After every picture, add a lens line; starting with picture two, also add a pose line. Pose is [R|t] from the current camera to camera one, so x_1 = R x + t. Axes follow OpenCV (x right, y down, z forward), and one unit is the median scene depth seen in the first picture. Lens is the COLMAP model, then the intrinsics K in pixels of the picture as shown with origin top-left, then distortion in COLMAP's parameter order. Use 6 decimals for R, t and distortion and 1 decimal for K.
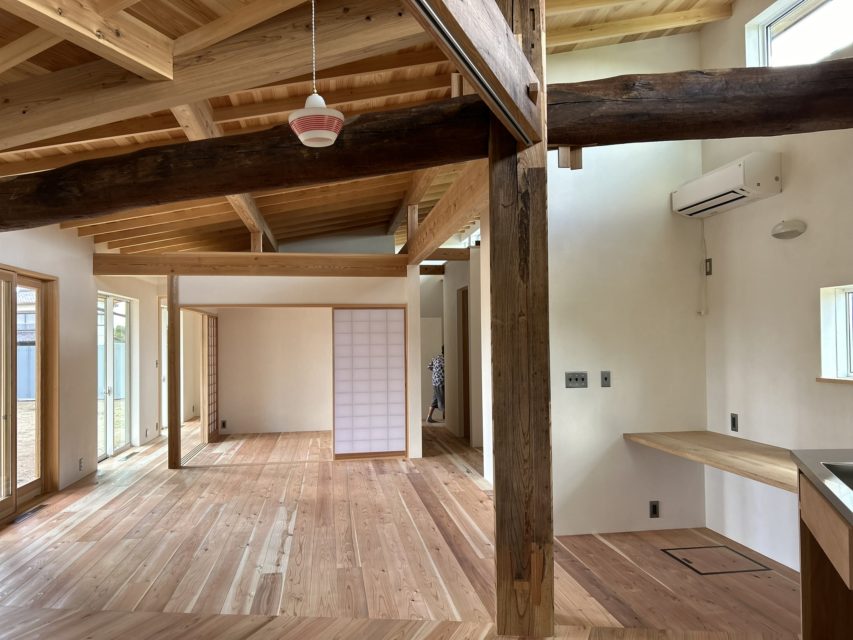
lens RADIAL K [[646.3, 0, 424.2], [0, 646.3, 331.3], [0, 0, 1]] dist [0.047620, -0.005511]
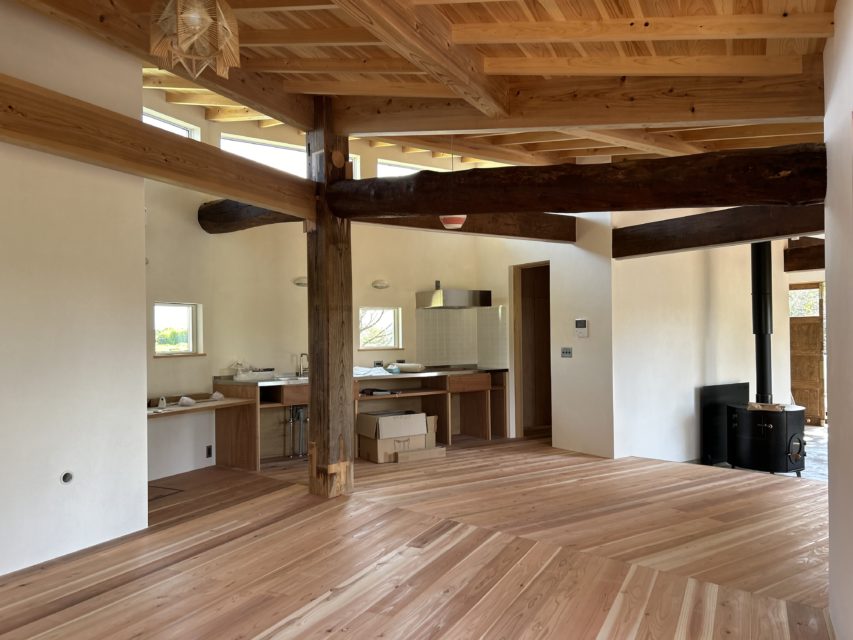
lens RADIAL K [[639.9, 0, 425.7], [0, 639.9, 330.7], [0, 0, 1]] dist [0.086759, -0.126923]
pose [[-0.816795, 0.026490, 0.576319, -1.015967], [0.014931, 0.999581, -0.024783, 0.065713], [-0.576734, -0.011638, -0.816849, 2.193305]]
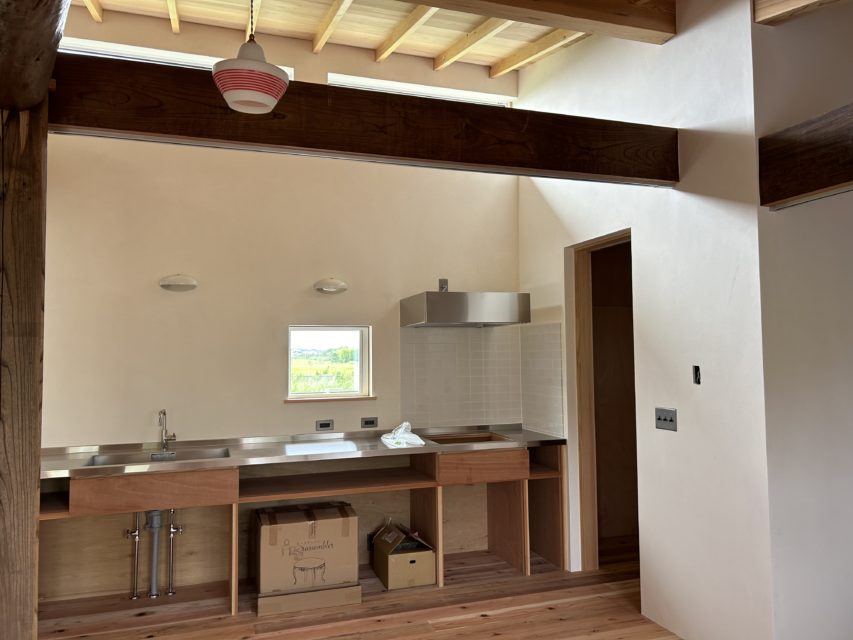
lens RADIAL K [[643.4, 0, 426.5], [0, 643.4, 320.0], [0, 0, 1]] dist [0.050218, -0.049612]
pose [[-0.643562, 0.061765, 0.762898, -0.692424], [0.007568, 0.997204, -0.074350, 0.008439], [-0.765356, -0.042075, -0.642230, 1.075659]]
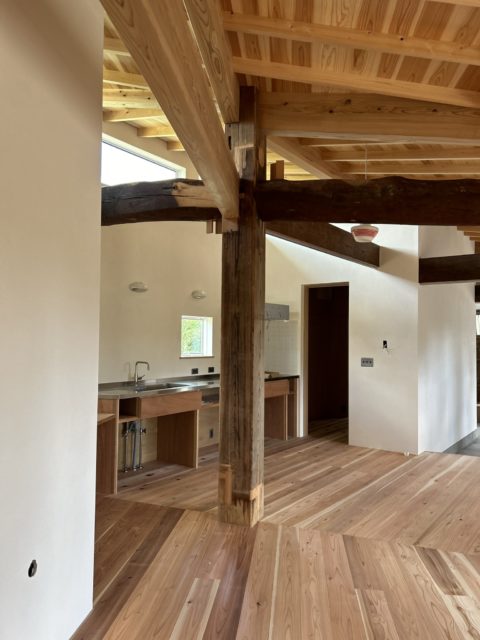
lens RADIAL K [[482.8, 0, 242.8], [0, 482.8, 325.4], [0, 0, 1]] dist [0.050218, -0.049612]
pose [[-0.966709, 0.009851, 0.255690, -0.150709], [-0.002177, 0.998906, -0.046716, 0.037637], [-0.255871, -0.045717, -0.965629, 2.094825]]
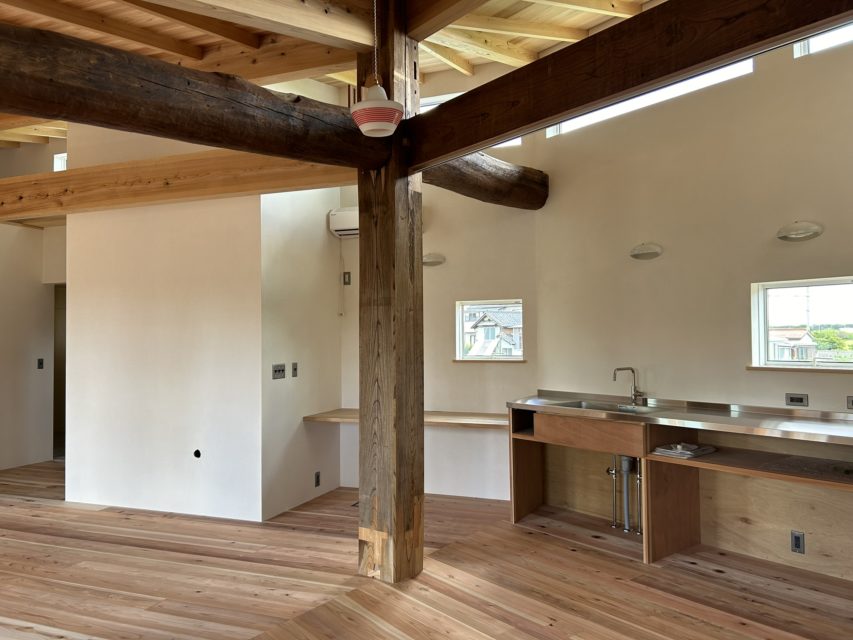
lens RADIAL K [[645.2, 0, 430.2], [0, 645.2, 325.2], [0, 0, 1]] dist [0.068175, -0.073464]
pose [[0.493968, 0.026481, 0.869077, -0.825340], [-0.010342, 0.999644, -0.024581, 0.030762], [-0.869419, 0.003154, 0.494066, 0.346885]]
